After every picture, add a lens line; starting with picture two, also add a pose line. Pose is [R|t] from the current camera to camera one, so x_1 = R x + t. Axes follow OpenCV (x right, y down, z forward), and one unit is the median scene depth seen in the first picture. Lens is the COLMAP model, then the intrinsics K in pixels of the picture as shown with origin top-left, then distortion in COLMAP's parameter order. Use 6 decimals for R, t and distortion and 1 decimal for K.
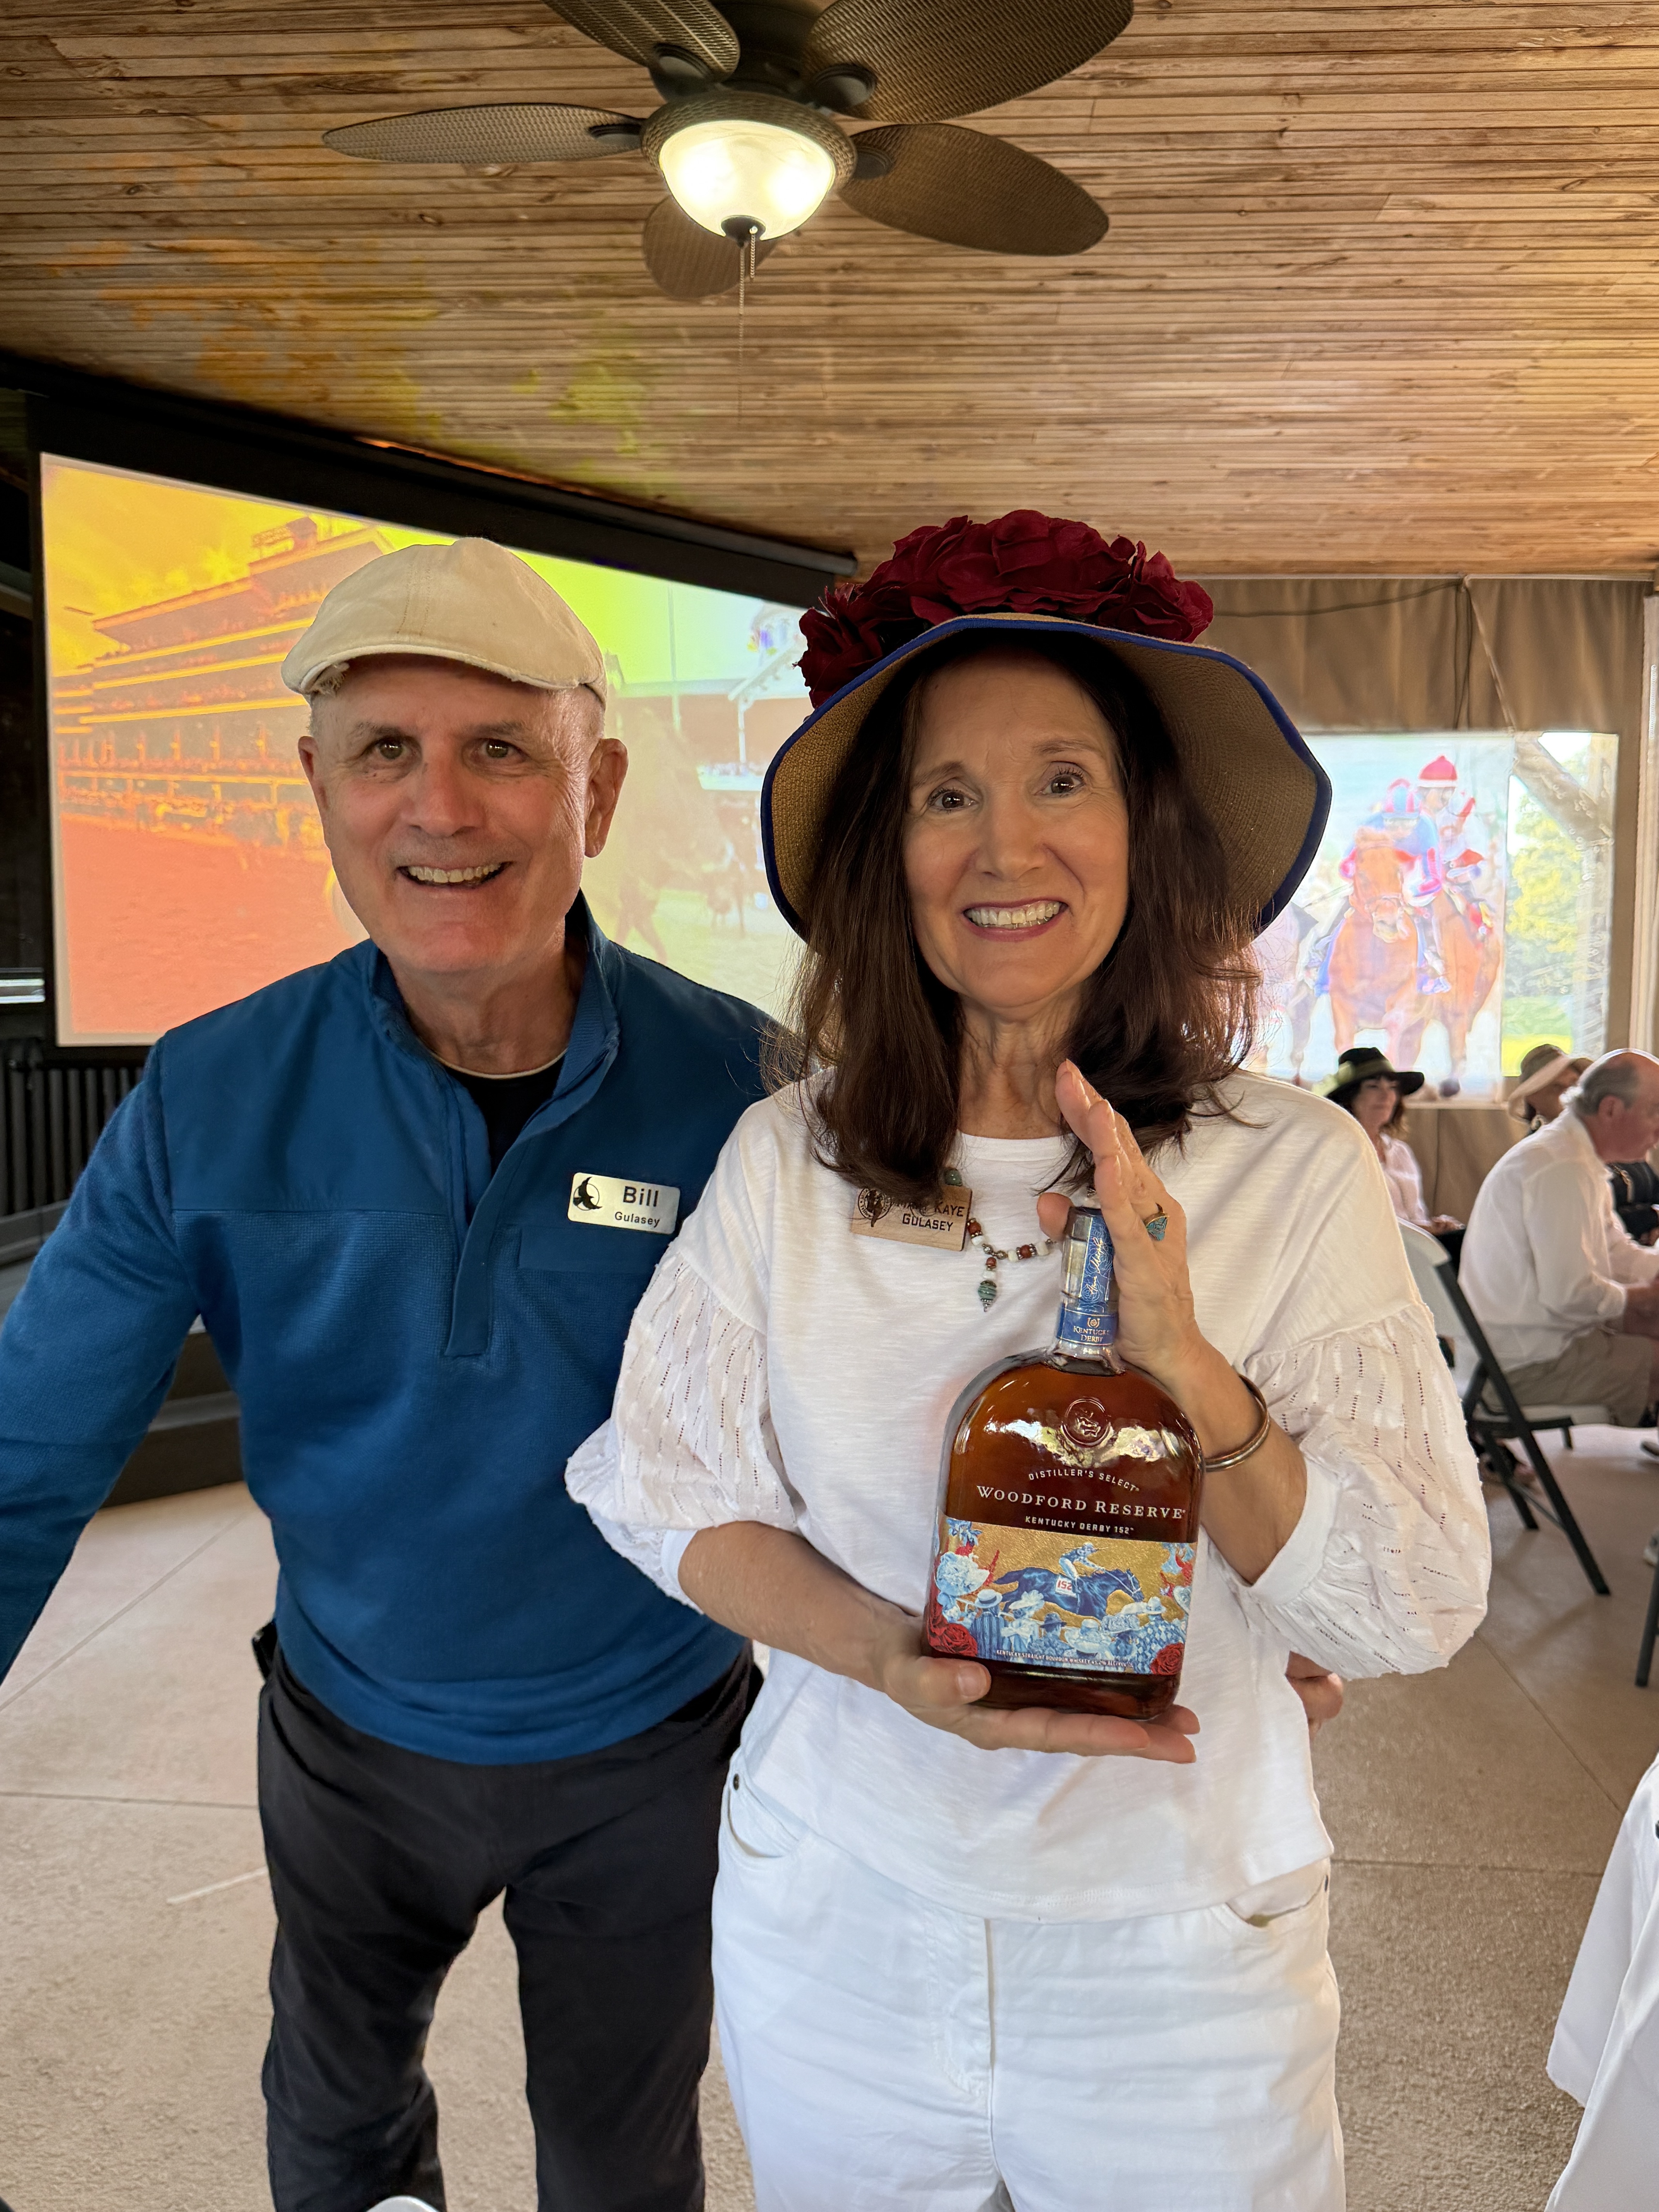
lens RADIAL K [[1653.3, 0, 837.4], [0, 1653.3, 1094.3], [0, 0, 1]] dist [0.001942, -0.002940]
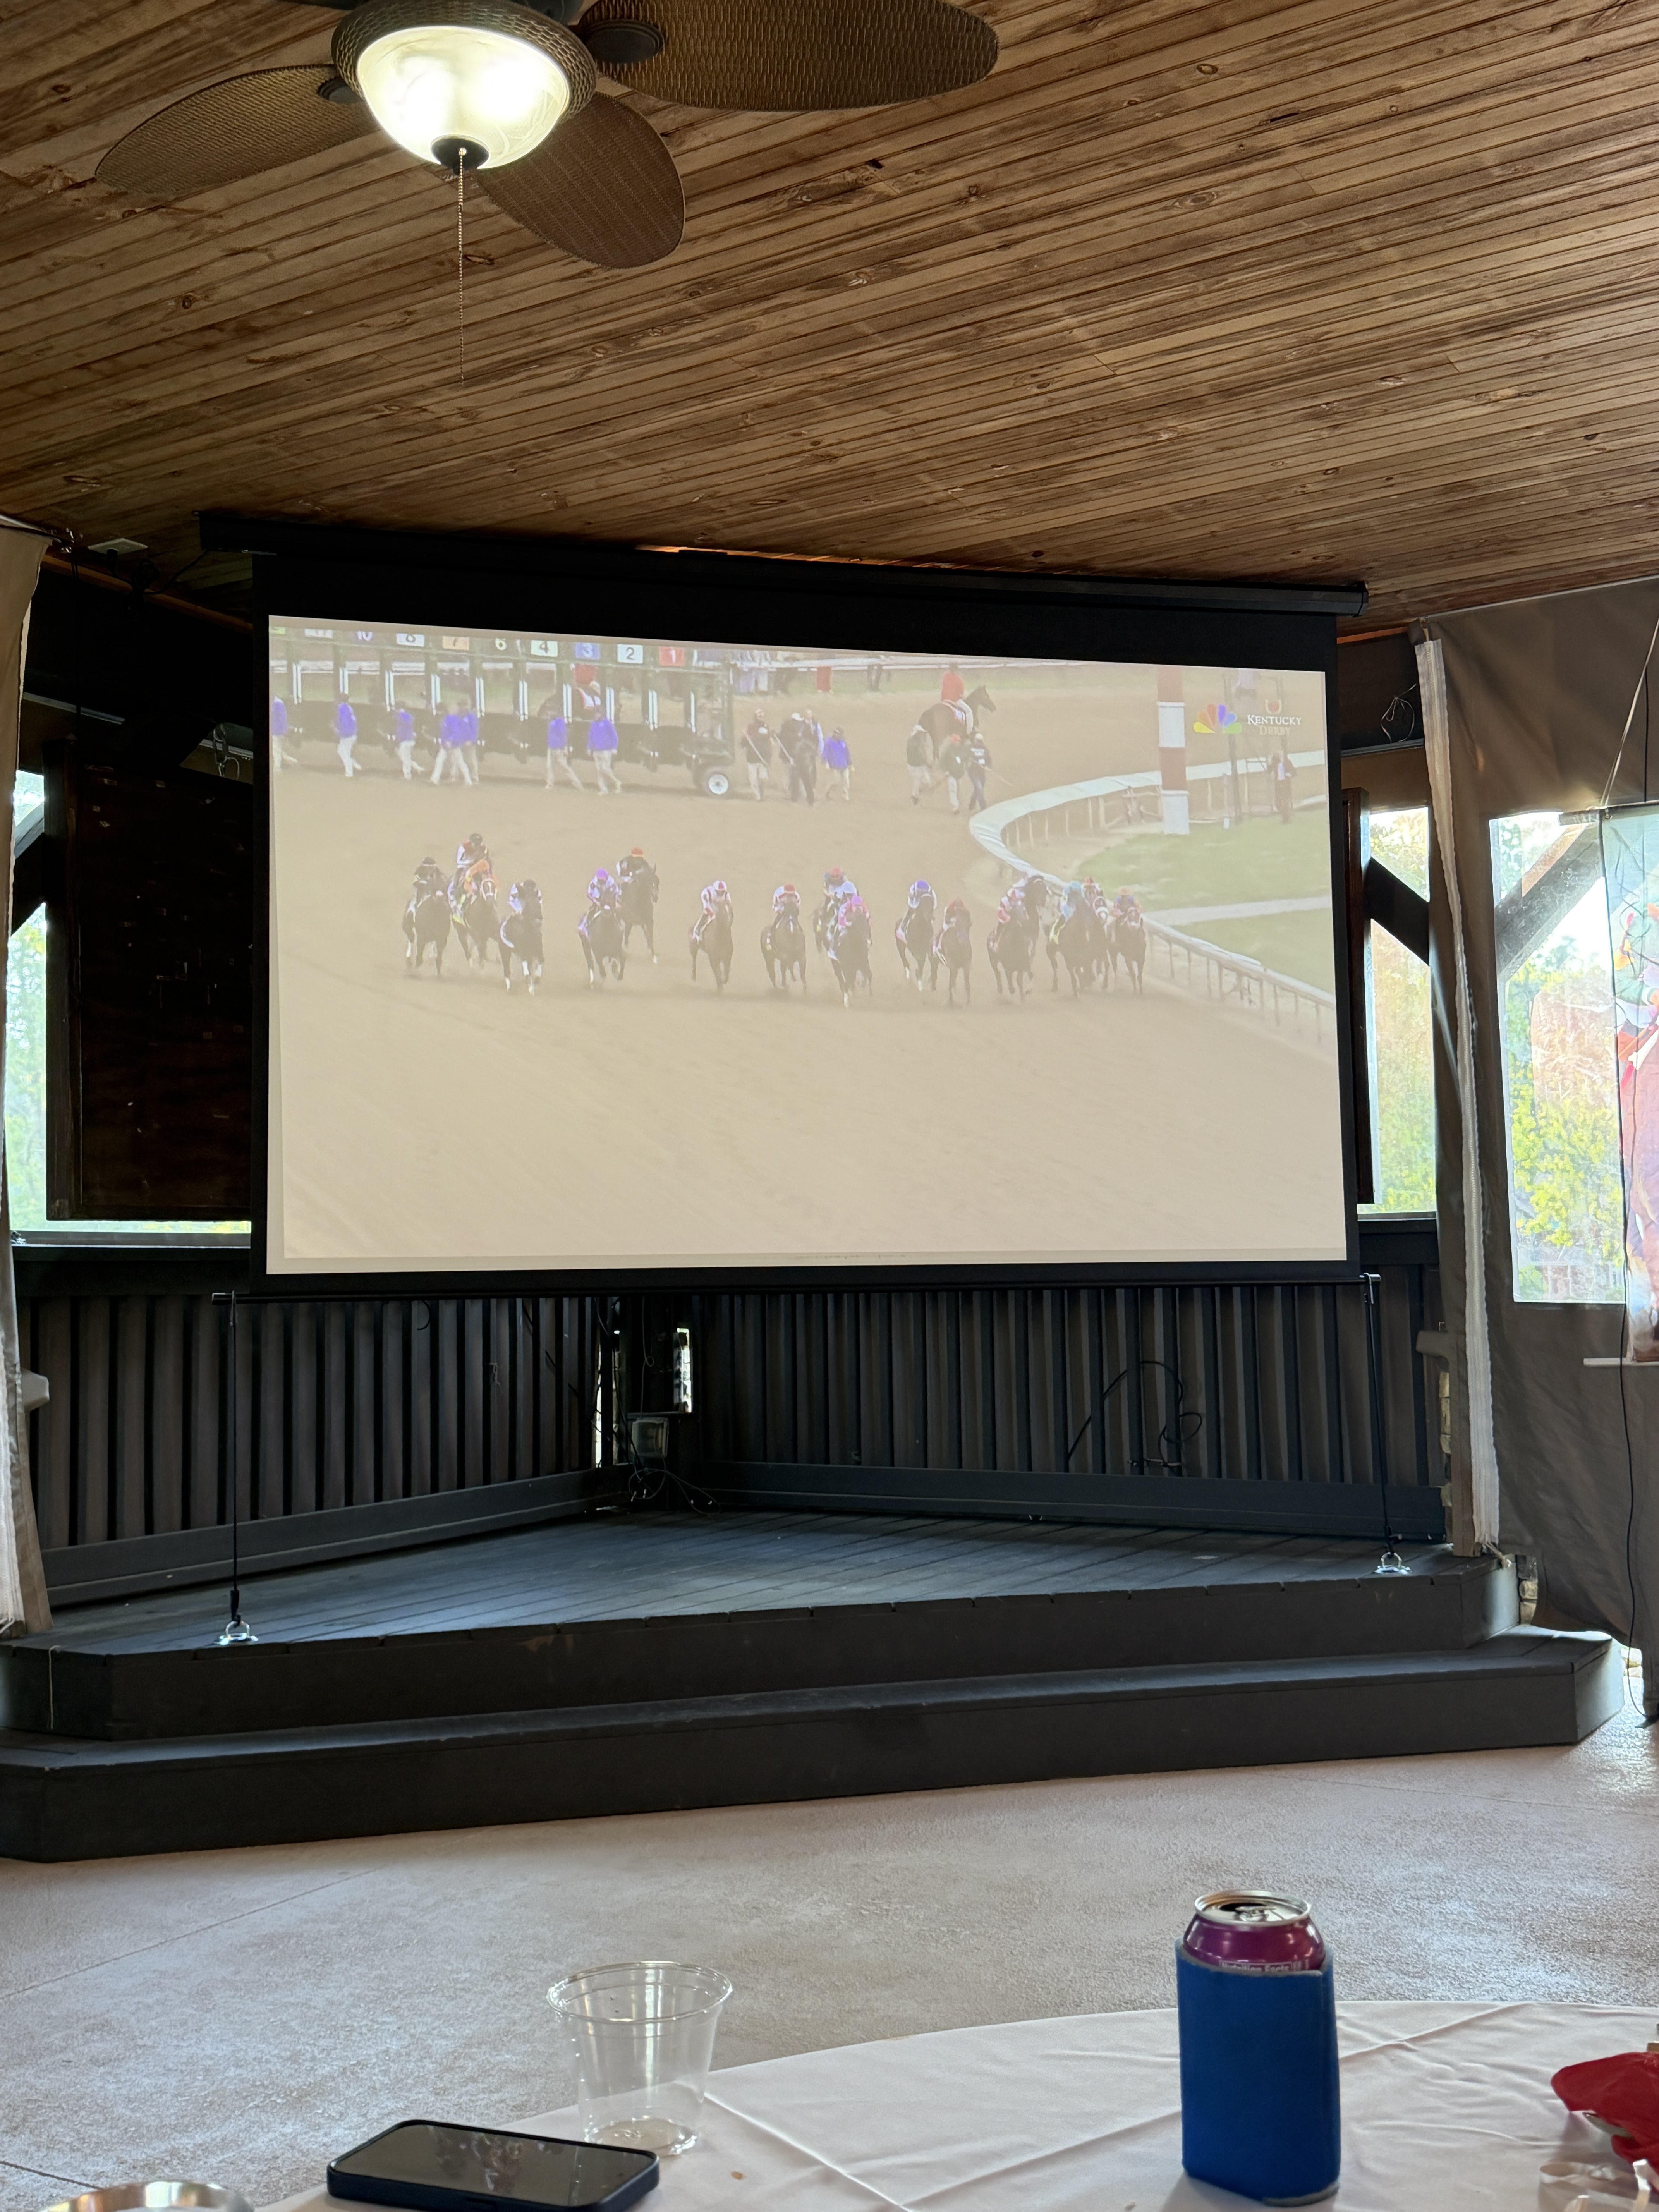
lens RADIAL K [[2255.7, 0, 821.4], [0, 2255.7, 1102.2], [0, 0, 1]] dist [0.053017, 0.000000]
pose [[0.891187, -0.067831, -0.448535, 0.227757], [0.000049, 0.988772, -0.149432, 0.040467], [0.453635, 0.133150, 0.881184, 0.062081]]
